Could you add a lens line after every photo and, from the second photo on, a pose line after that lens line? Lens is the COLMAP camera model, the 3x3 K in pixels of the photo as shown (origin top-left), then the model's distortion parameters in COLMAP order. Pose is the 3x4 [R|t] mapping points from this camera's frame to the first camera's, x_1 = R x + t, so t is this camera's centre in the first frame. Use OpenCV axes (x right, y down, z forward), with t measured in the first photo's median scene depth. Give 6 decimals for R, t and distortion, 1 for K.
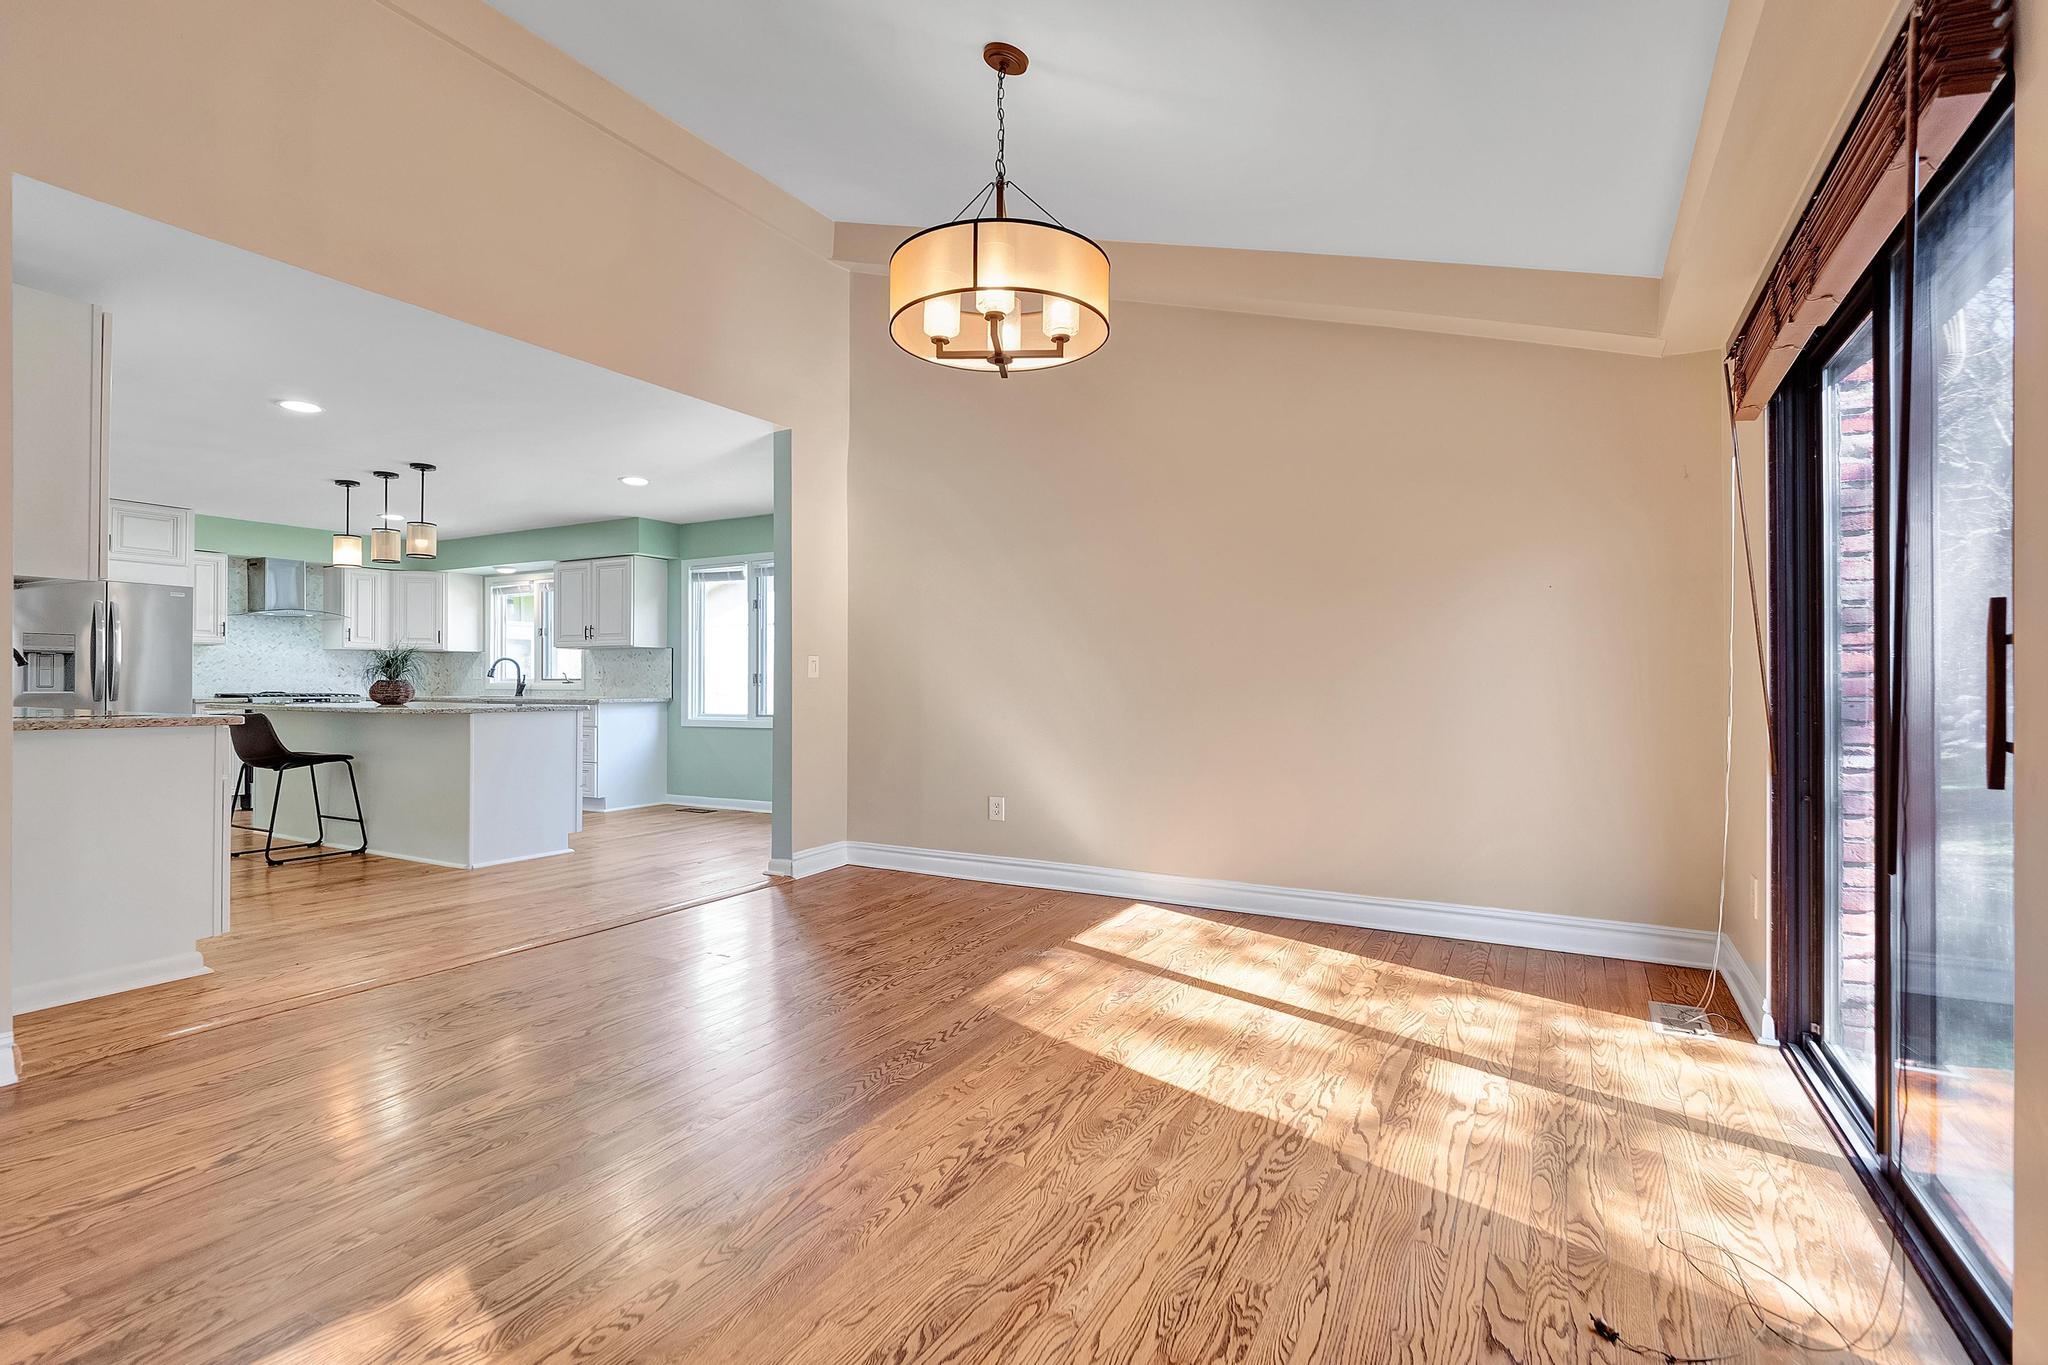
lens RADIAL K [[949.1, 0, 994.8], [0, 949.1, 675.0], [0, 0, 1]] dist [0.029649, -0.026420]
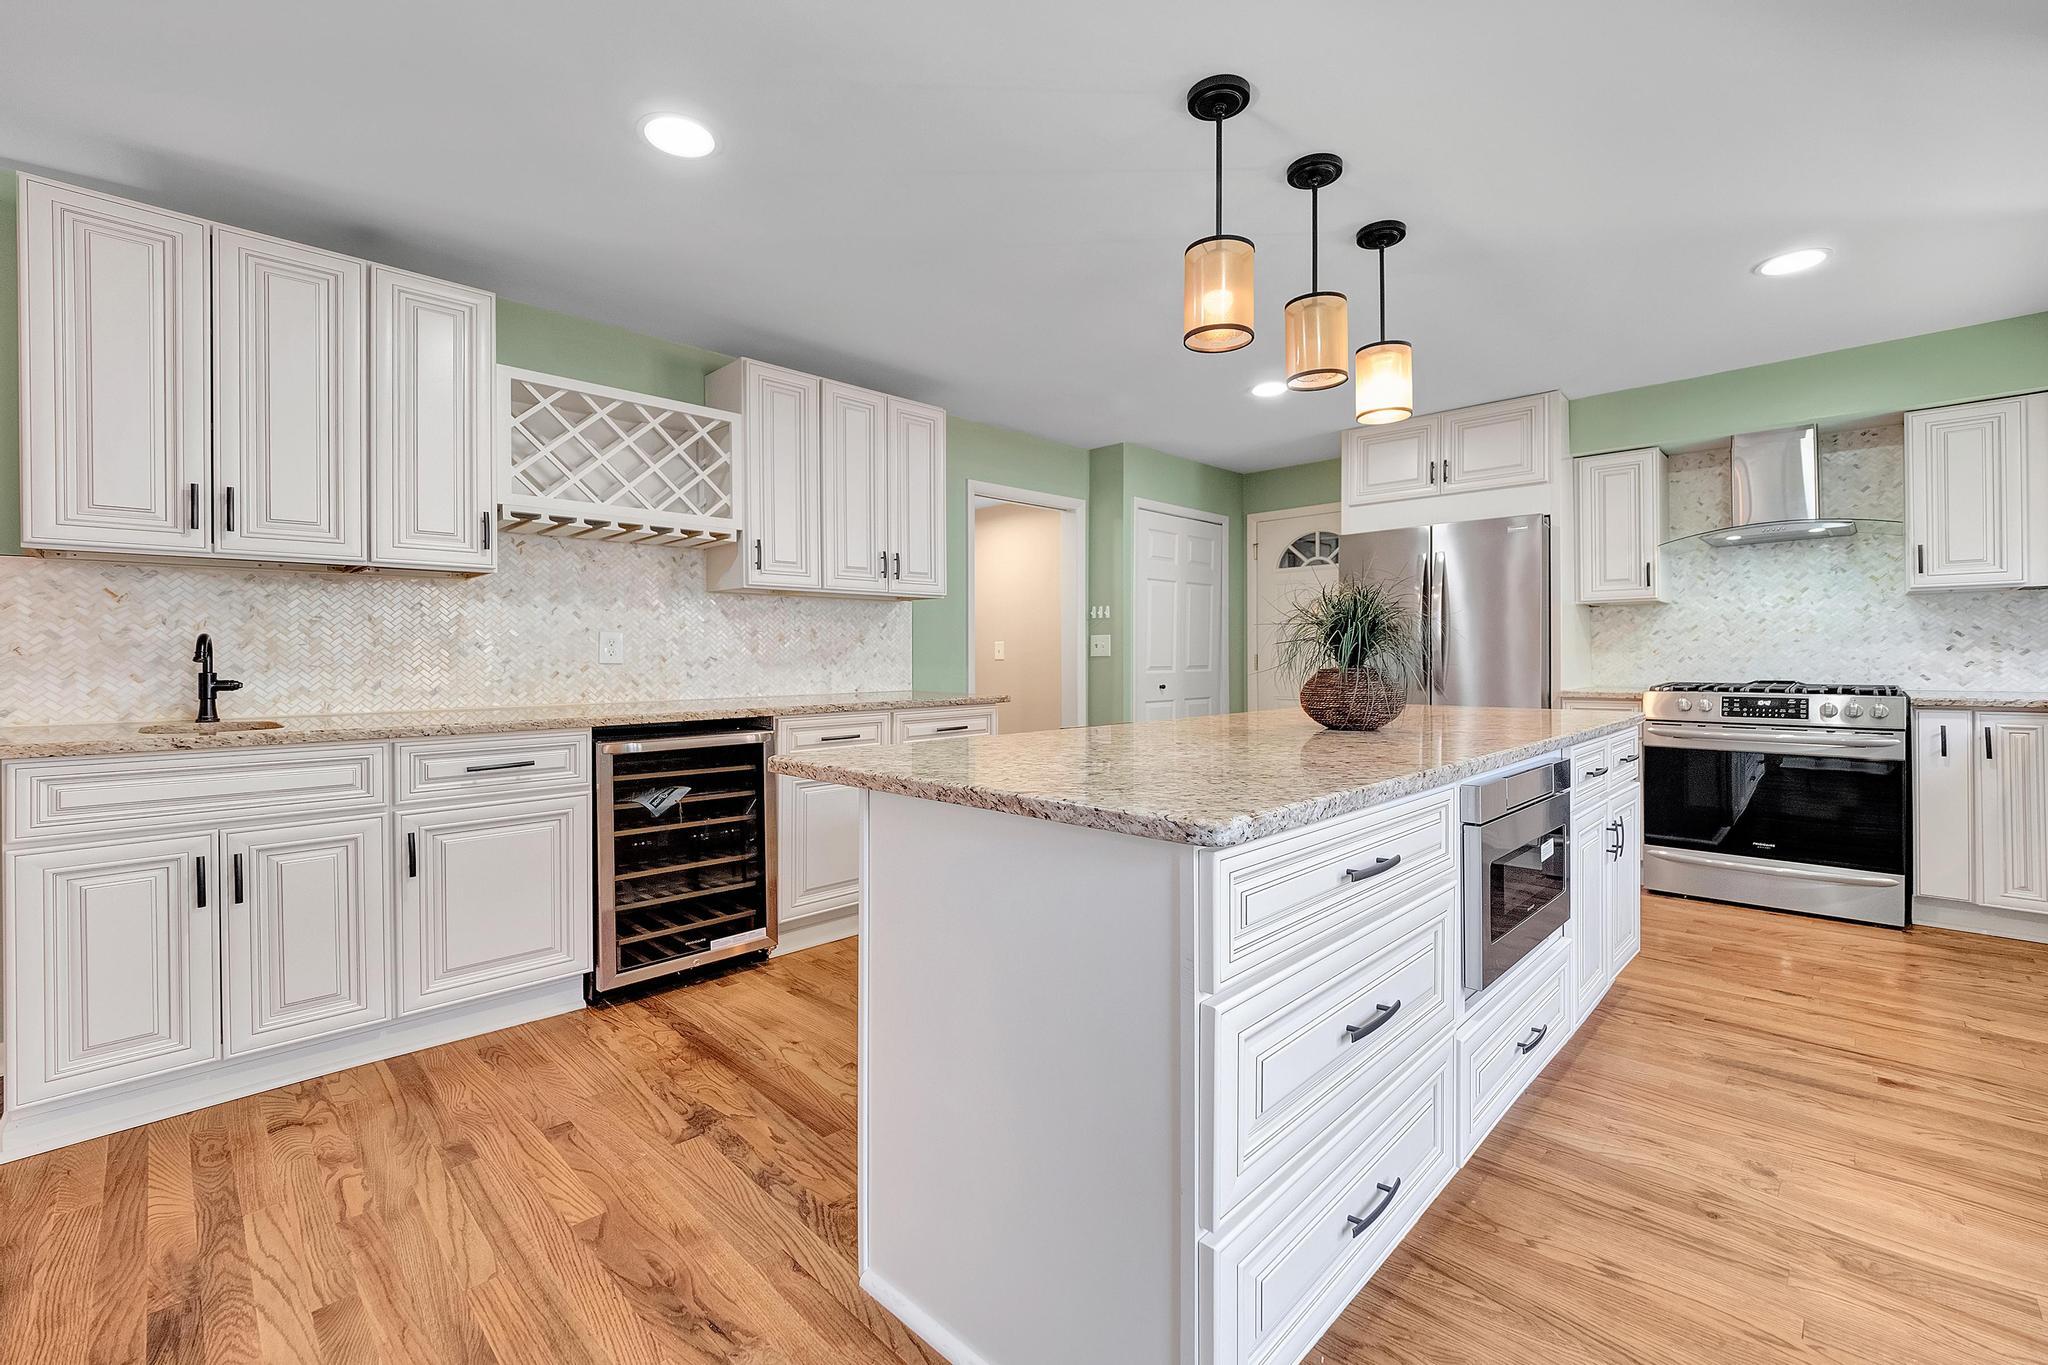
lens RADIAL K [[868.1, 0, 1018.0], [0, 868.1, 663.4], [0, 0, 1]] dist [-0.003412, -0.000240]
pose [[-0.244394, 0.004318, -0.969666, -0.198609], [0.015189, 0.999884, 0.000624, 0.000691], [0.969557, -0.014576, -0.244432, 0.783842]]
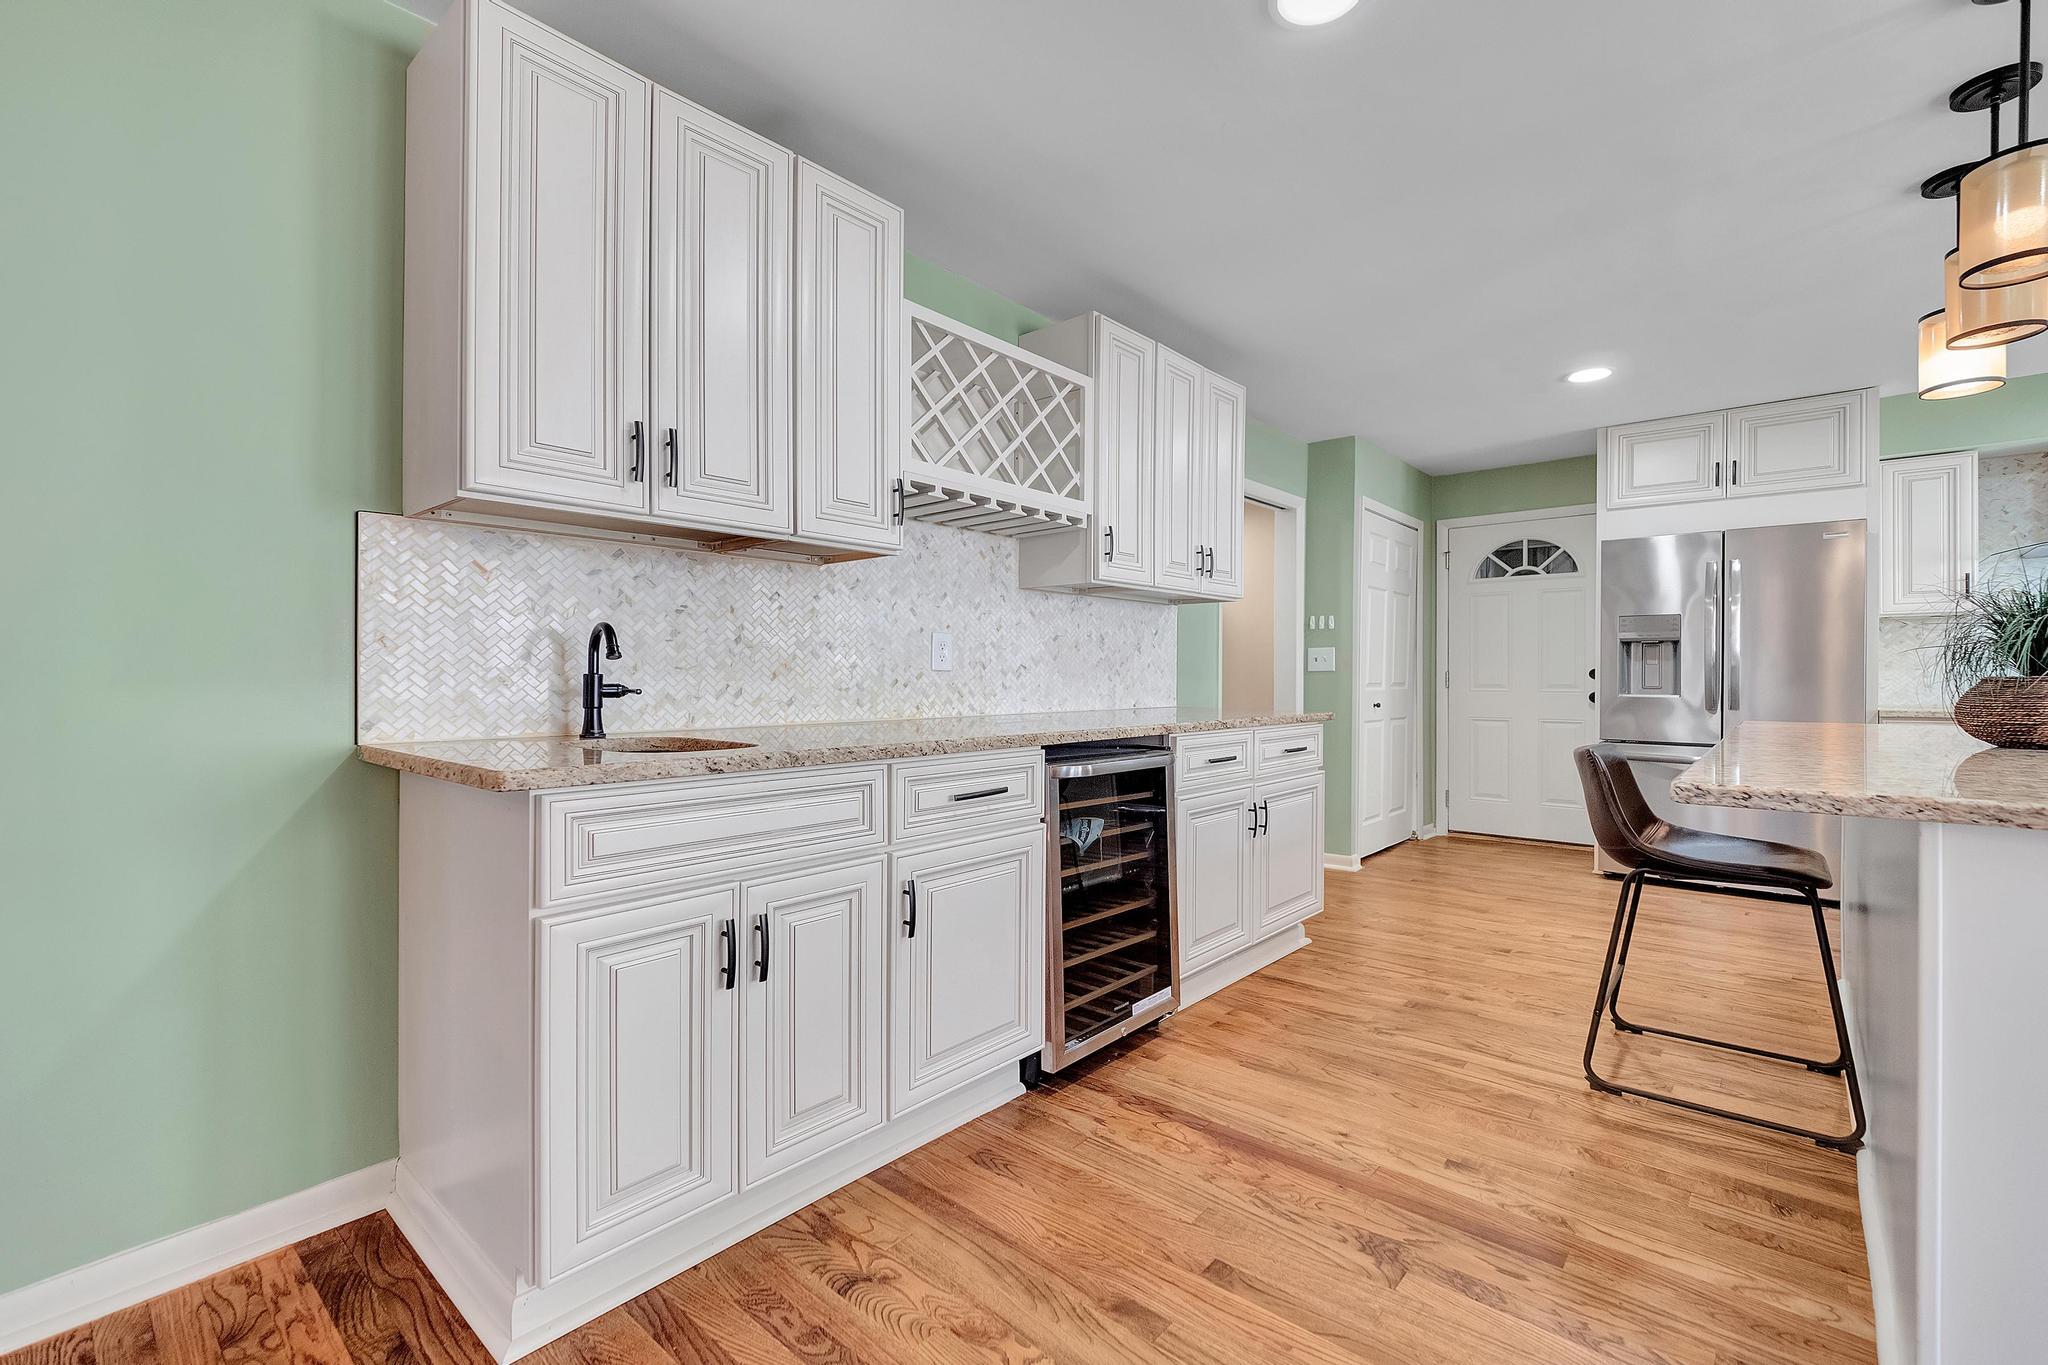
lens RADIAL K [[899.3, 0, 1026.7], [0, 899.3, 677.8], [0, 0, 1]] dist [0.002747, -0.000433]
pose [[-0.173579, -0.004363, -0.984810, -0.205451], [0.008800, 0.999943, -0.005981, 0.003570], [0.984781, -0.009704, -0.173531, 0.576038]]
